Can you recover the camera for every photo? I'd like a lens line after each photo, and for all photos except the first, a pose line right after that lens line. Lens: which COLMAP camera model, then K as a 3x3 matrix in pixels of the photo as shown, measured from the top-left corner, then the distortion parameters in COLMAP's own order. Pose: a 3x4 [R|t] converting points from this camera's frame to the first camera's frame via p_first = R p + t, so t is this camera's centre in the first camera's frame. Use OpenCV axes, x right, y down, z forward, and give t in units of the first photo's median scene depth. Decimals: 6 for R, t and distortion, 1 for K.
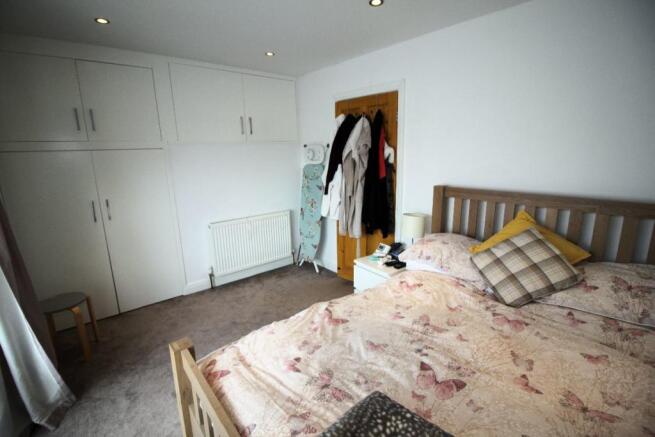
lens RADIAL K [[306.9, 0, 325.6], [0, 306.9, 218.1], [0, 0, 1]] dist [-0.015299, -0.001481]
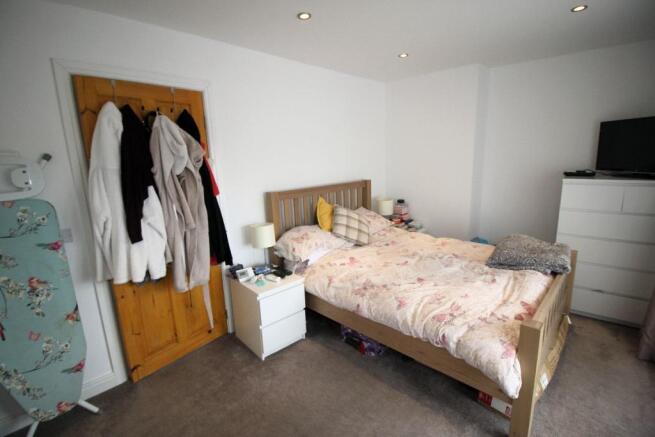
lens RADIAL K [[306.9, 0, 325.6], [0, 306.9, 218.1], [0, 0, 1]] dist [-0.015299, -0.001481]
pose [[-0.111568, -0.172833, 0.978612, -0.948486], [0.251905, 0.947678, 0.196088, -0.233986], [-0.961299, 0.268395, -0.062193, 1.145607]]
